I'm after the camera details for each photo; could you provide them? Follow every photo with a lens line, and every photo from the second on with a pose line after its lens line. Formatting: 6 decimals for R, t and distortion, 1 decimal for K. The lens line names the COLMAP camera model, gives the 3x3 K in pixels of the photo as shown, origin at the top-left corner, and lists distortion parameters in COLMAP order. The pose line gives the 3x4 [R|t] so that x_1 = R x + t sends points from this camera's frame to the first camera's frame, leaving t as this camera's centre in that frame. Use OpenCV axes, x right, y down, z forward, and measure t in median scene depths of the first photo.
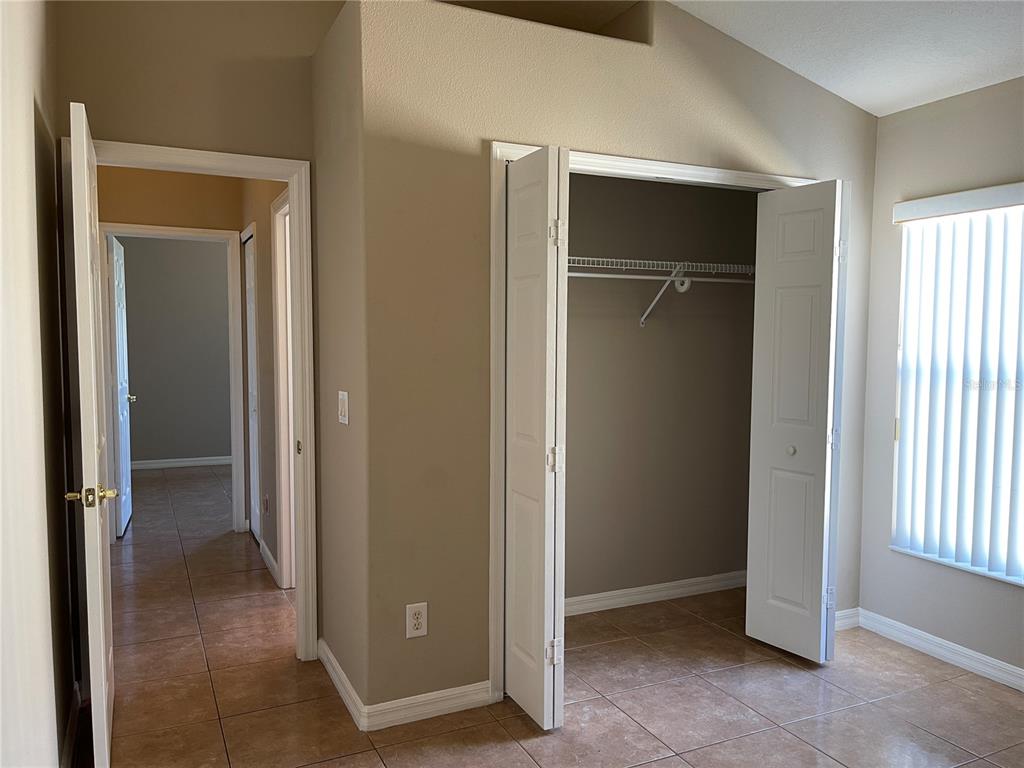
lens RADIAL K [[773.4, 0, 510.3], [0, 773.4, 387.7], [0, 0, 1]] dist [0.047789, -0.066594]
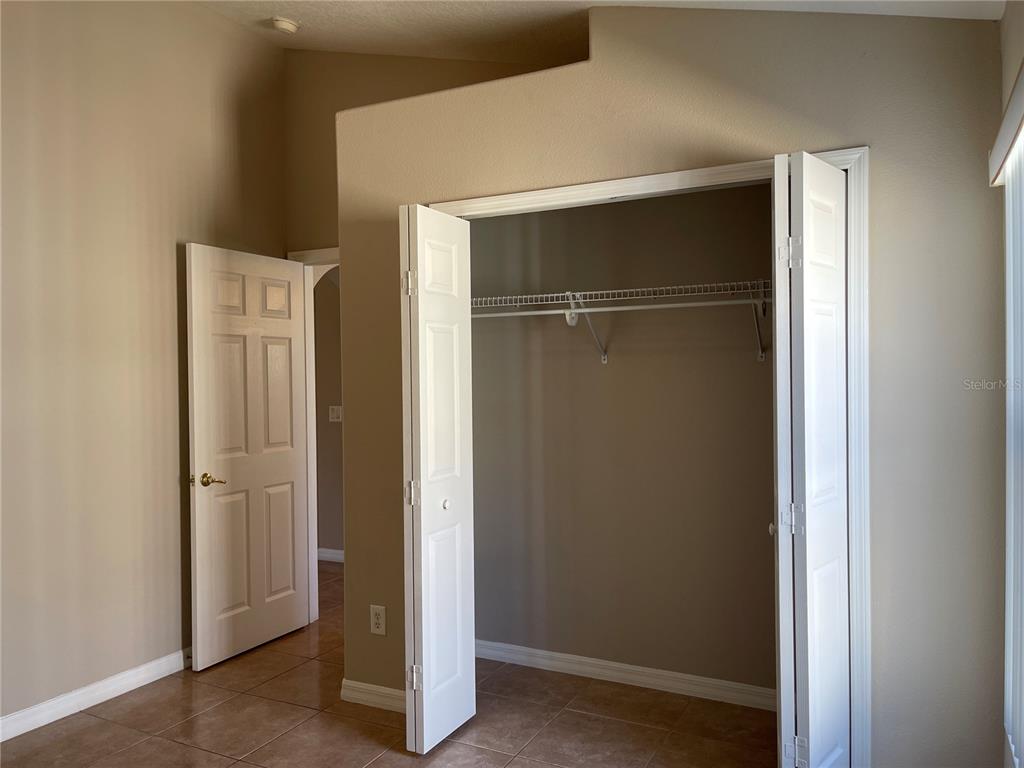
lens RADIAL K [[773.4, 0, 514.1], [0, 773.4, 378.9], [0, 0, 1]] dist [0.047789, -0.066594]
pose [[0.618406, -0.006167, -0.785834, 0.894570], [-0.042557, 0.998239, -0.041324, -0.021888], [0.784705, 0.058998, 0.617055, 0.402842]]
